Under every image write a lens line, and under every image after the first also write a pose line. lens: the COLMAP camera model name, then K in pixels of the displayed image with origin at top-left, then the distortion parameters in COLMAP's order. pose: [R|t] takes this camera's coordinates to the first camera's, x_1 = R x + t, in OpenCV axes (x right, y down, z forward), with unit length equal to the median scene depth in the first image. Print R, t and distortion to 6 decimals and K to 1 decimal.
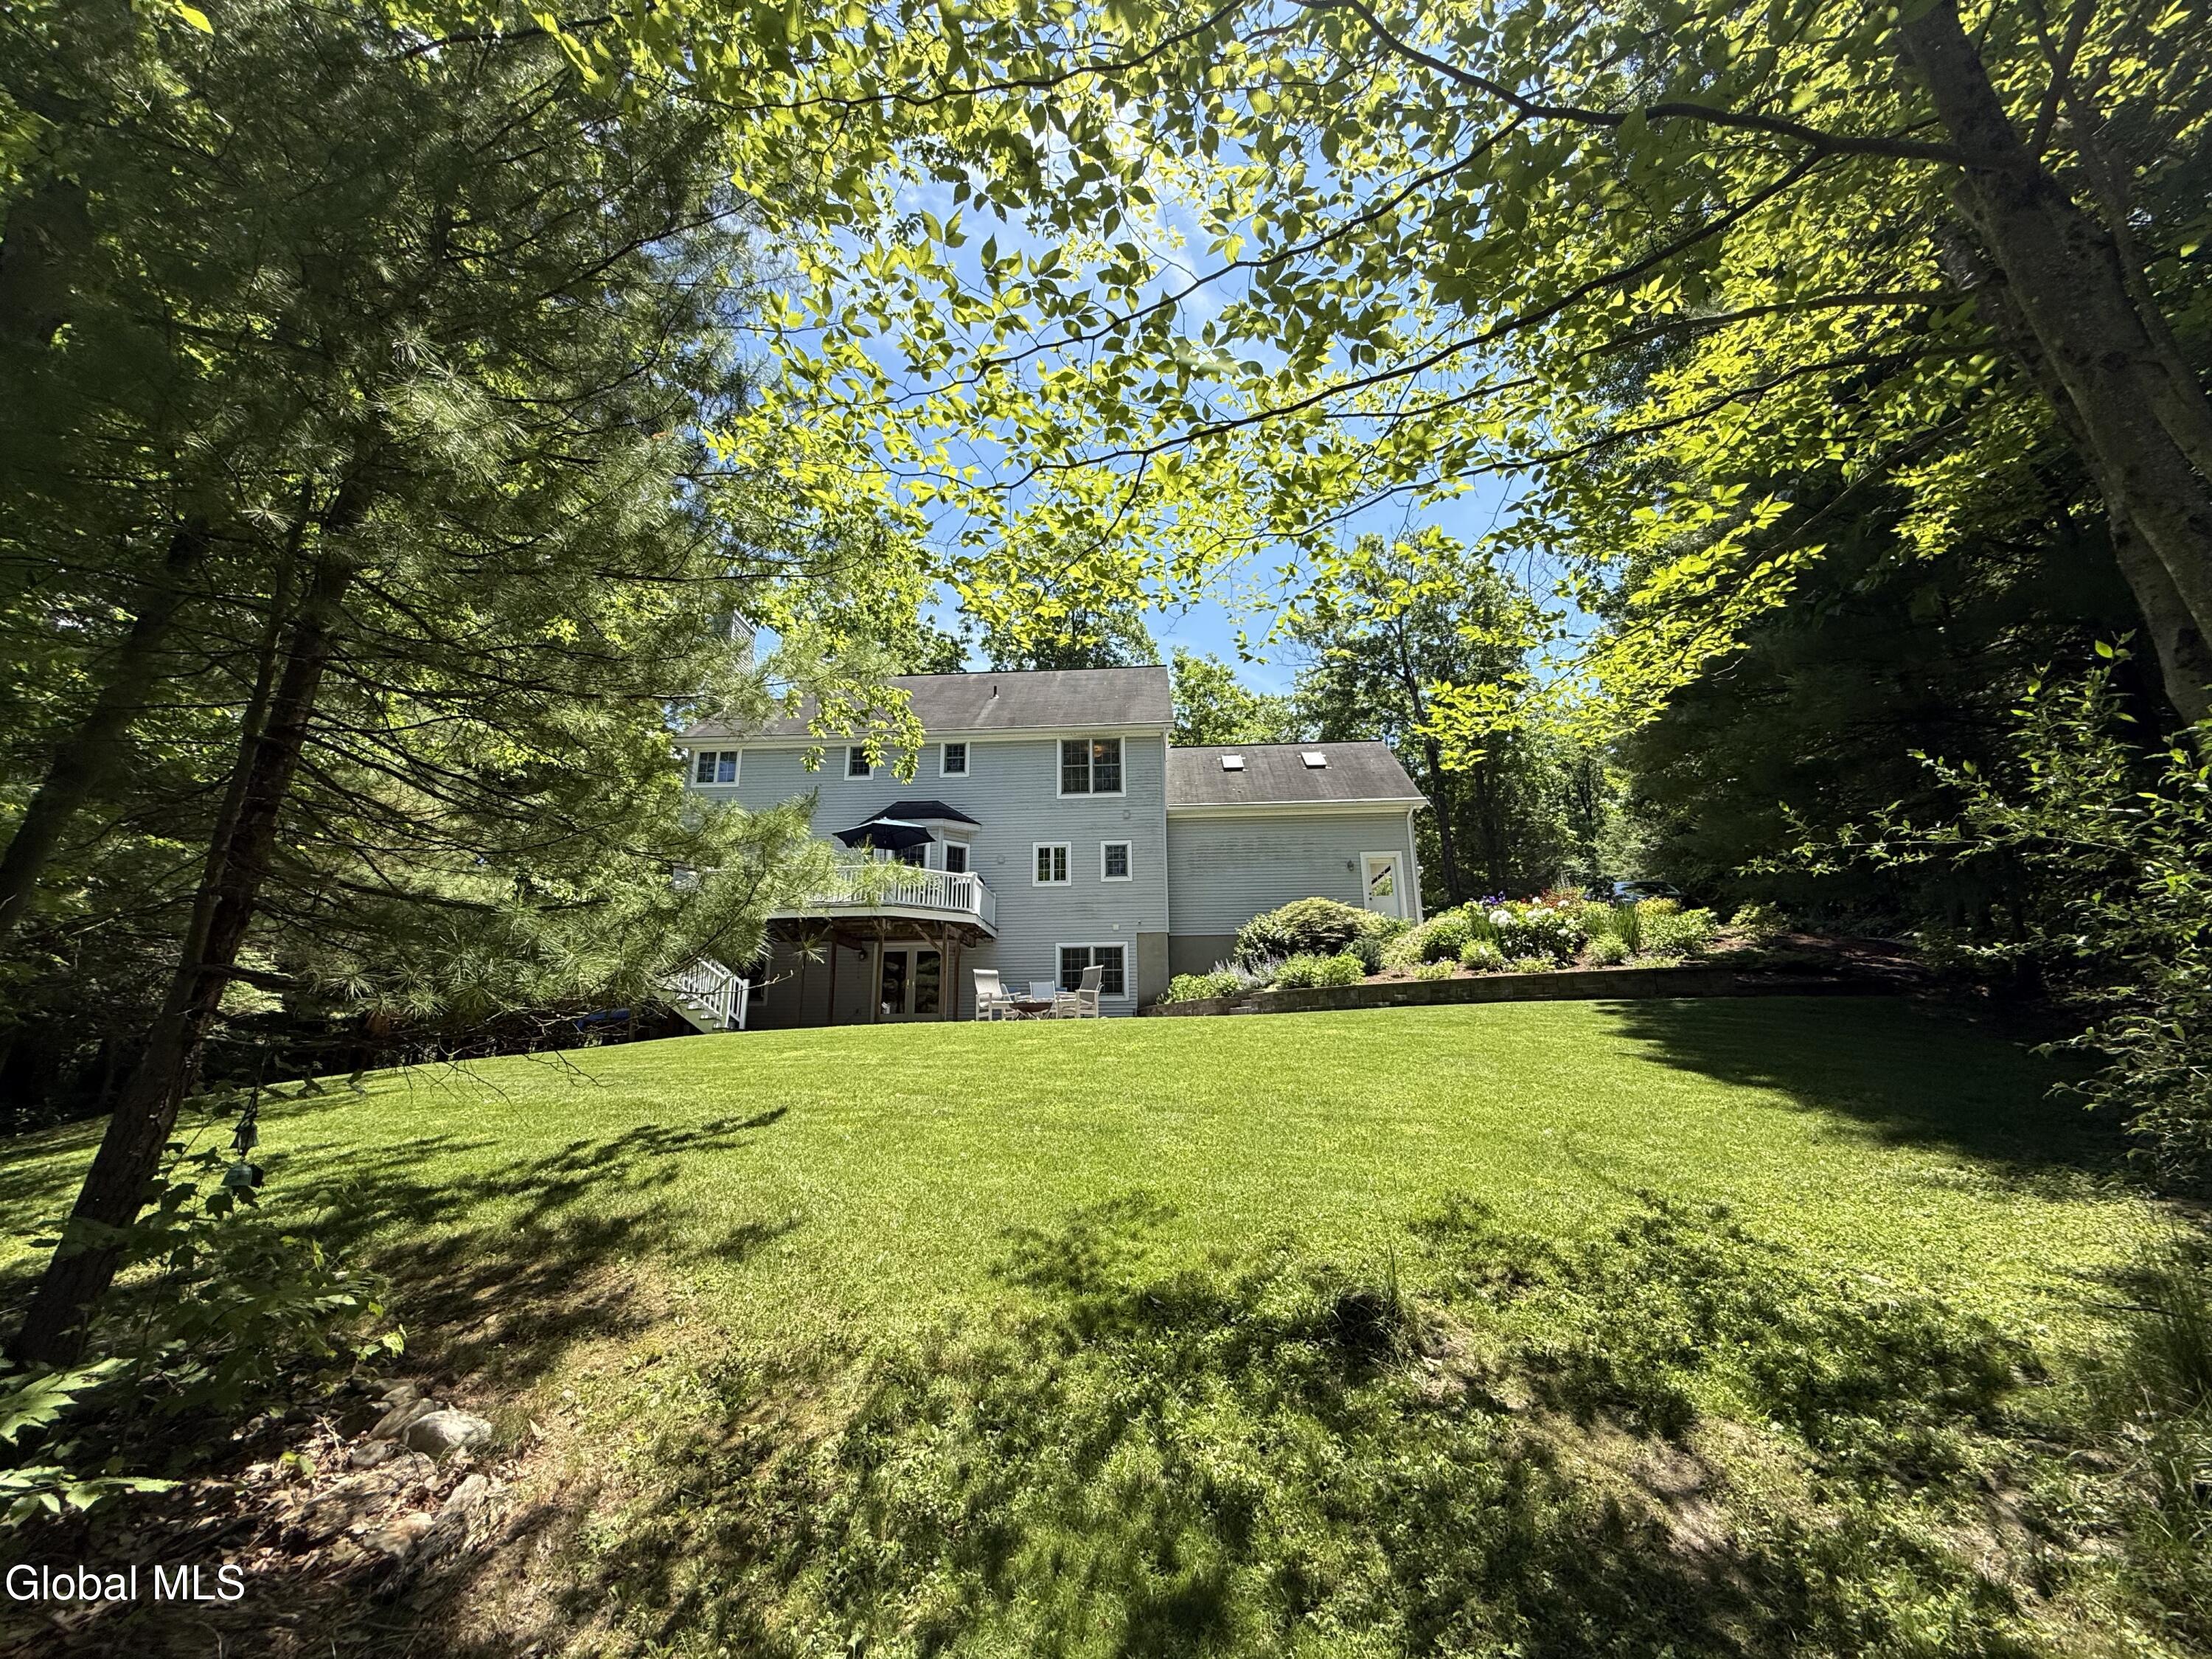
lens RADIAL K [[889.7, 0, 1109.5], [0, 889.7, 830.8], [0, 0, 1]] dist [-0.001804, 0.000743]
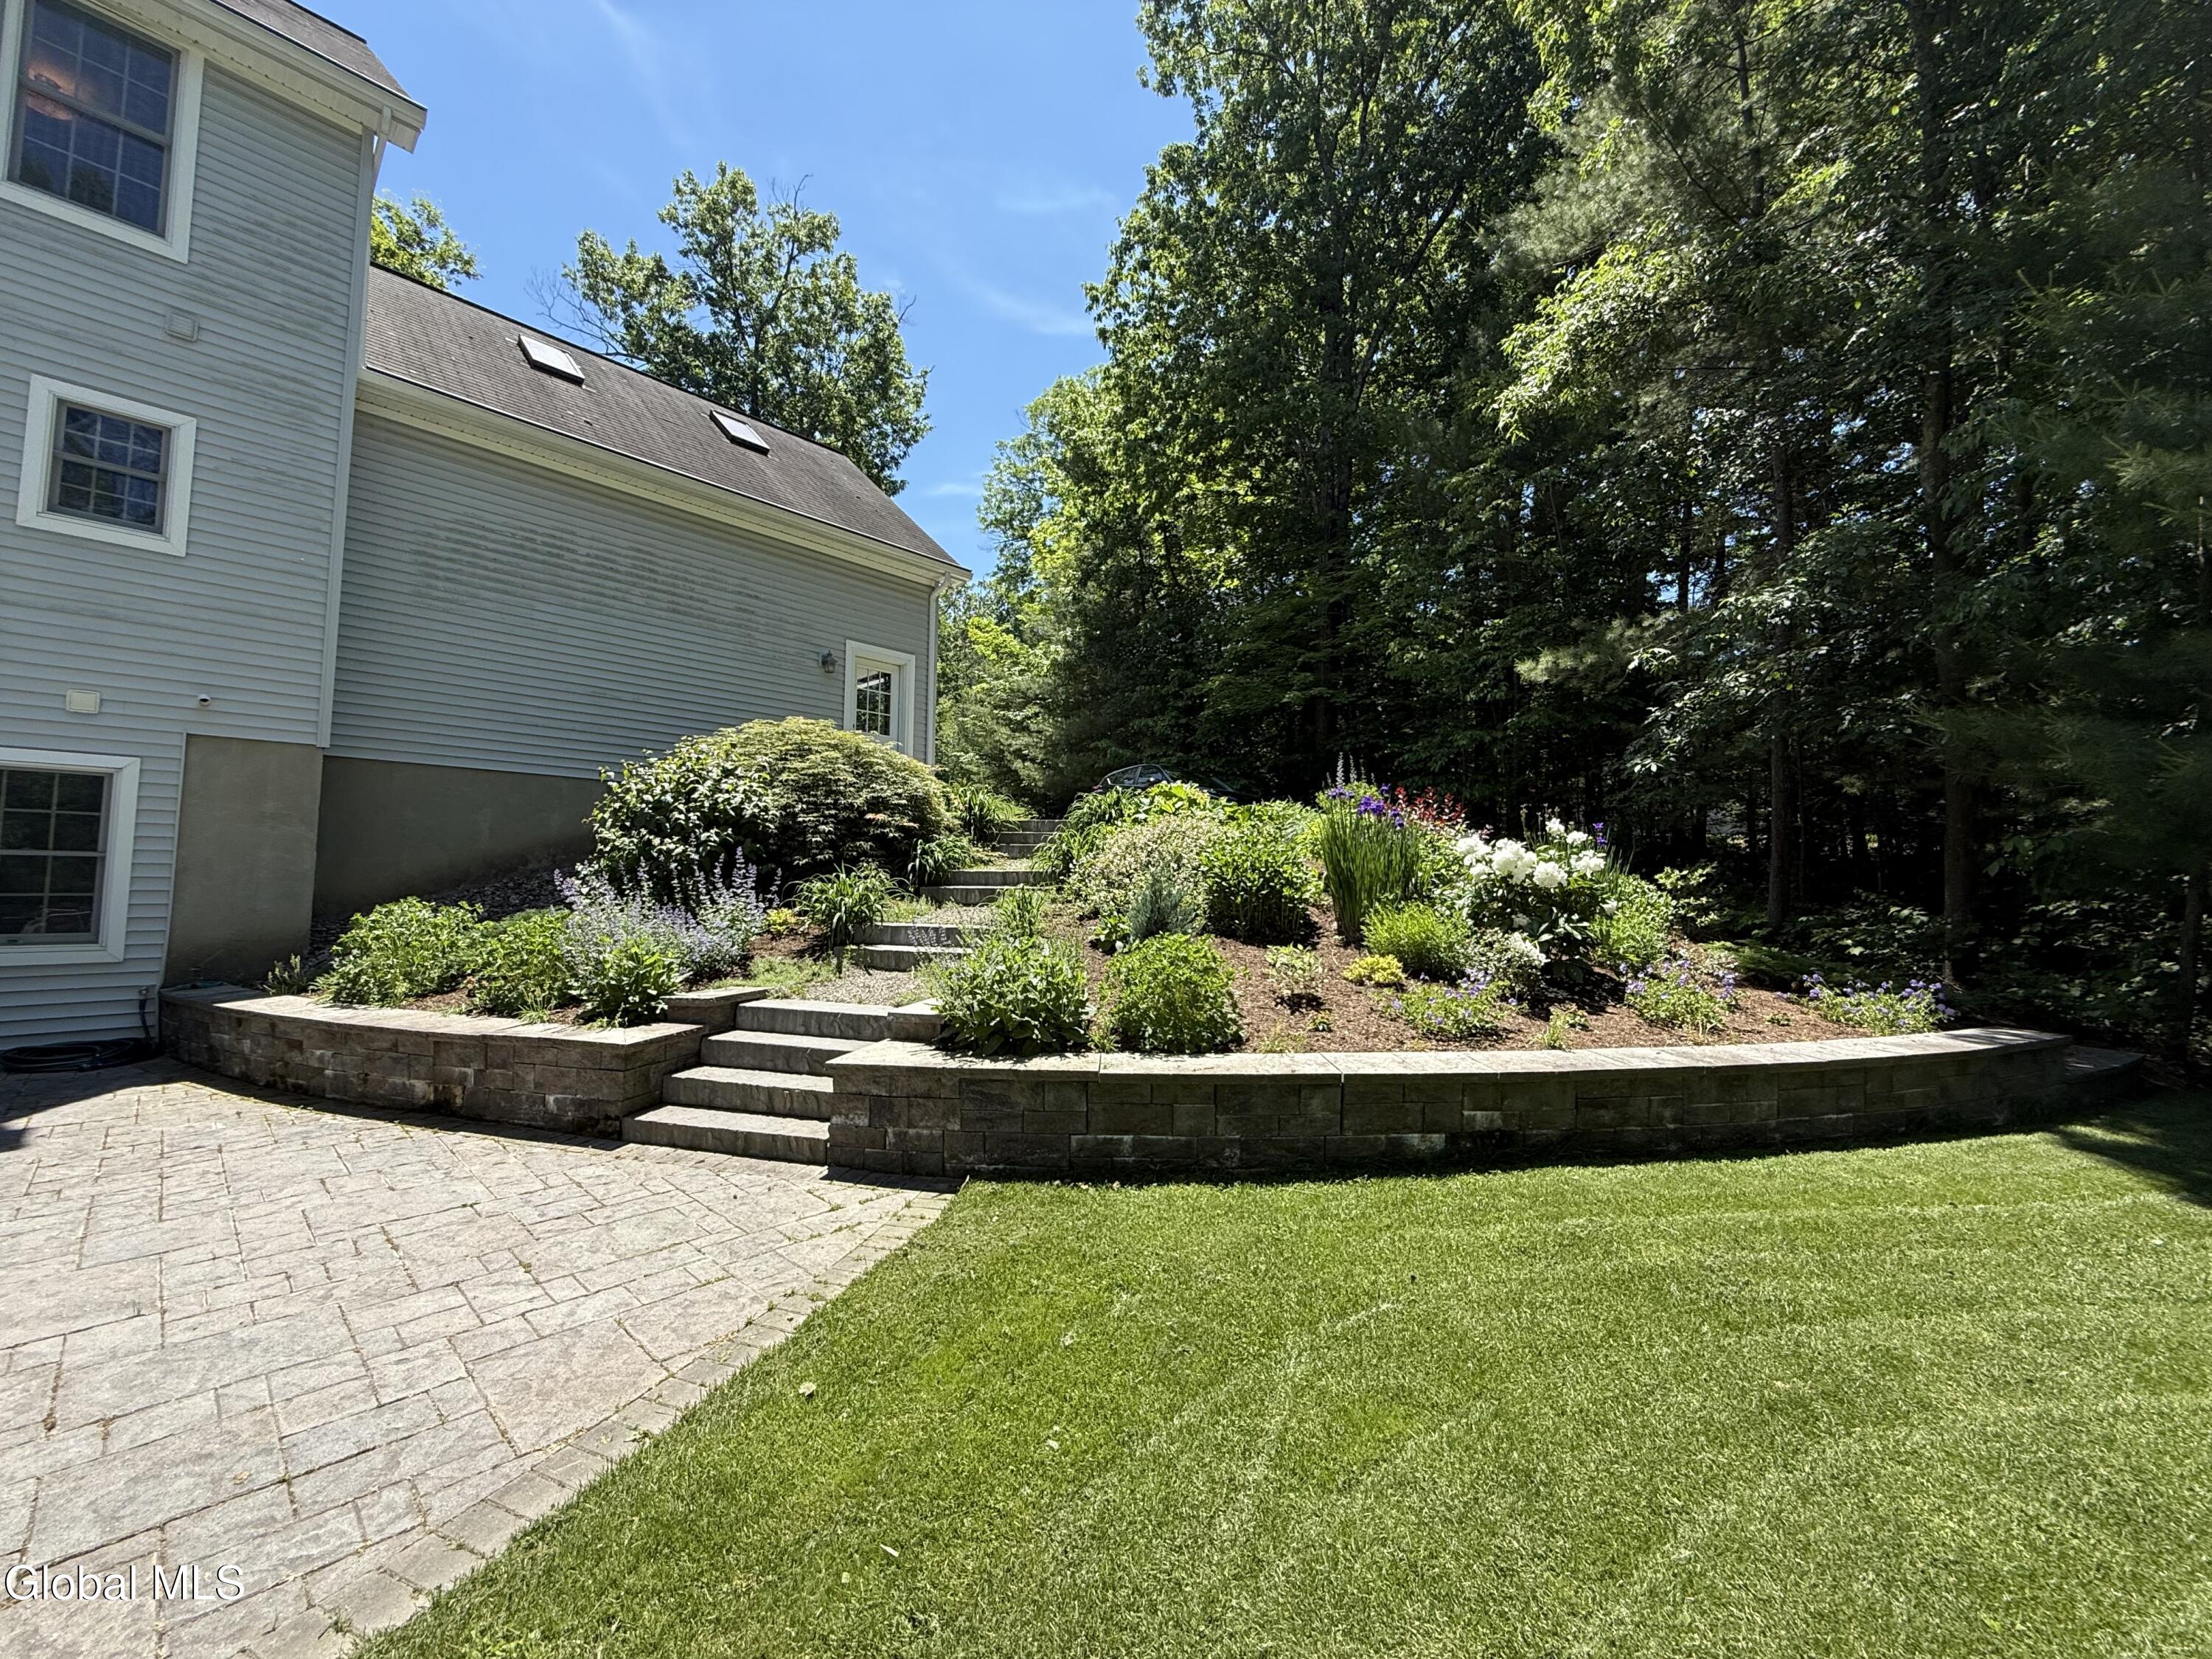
lens RADIAL K [[889.7, 0, 1107.6], [0, 889.7, 827.0], [0, 0, 1]] dist [-0.001804, 0.000743]
pose [[0.642446, 0.070862, 0.763048, 0.004111], [-0.207994, 0.974462, 0.084625, 0.057583], [-0.737565, -0.213076, 0.640778, 0.589713]]
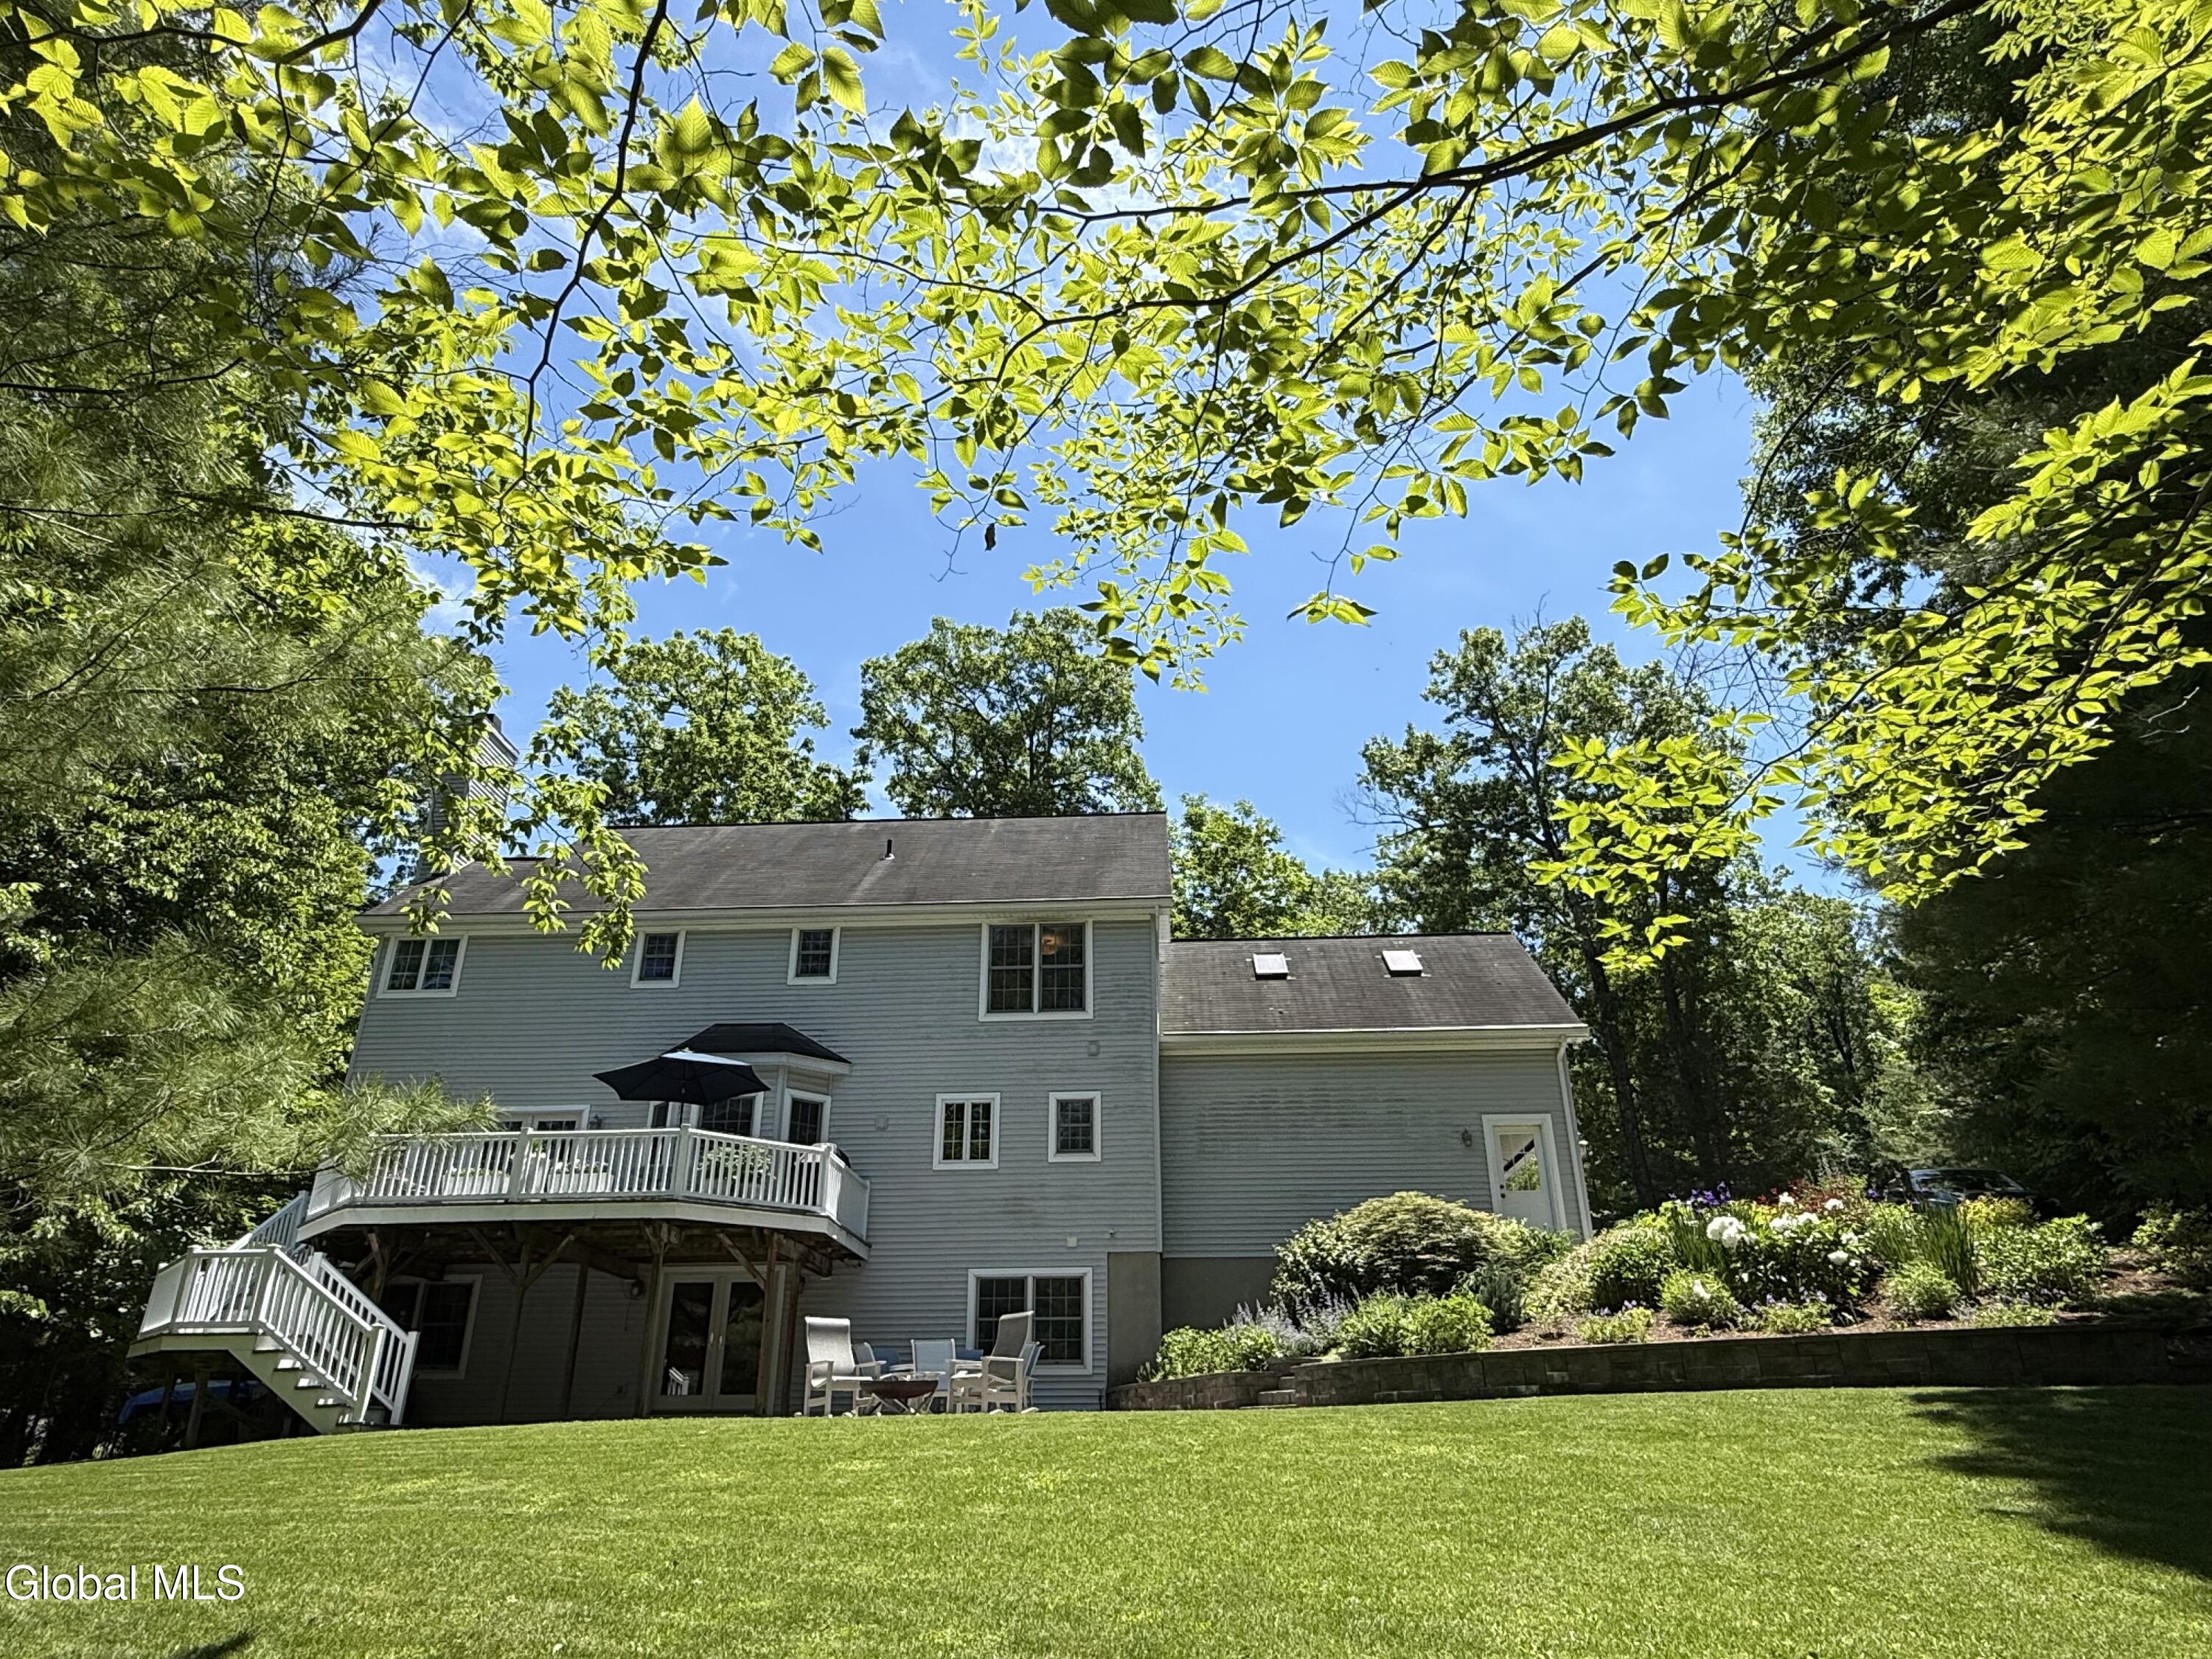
lens RADIAL K [[1374.8, 0, 1095.4], [0, 1374.8, 830.5], [0, 0, 1]] dist [0.001665, -0.002685]
pose [[0.999973, 0.007184, -0.001387, 0.022529], [-0.007316, 0.983552, -0.180479, 0.005078], [0.000068, 0.180484, 0.983578, 0.056509]]
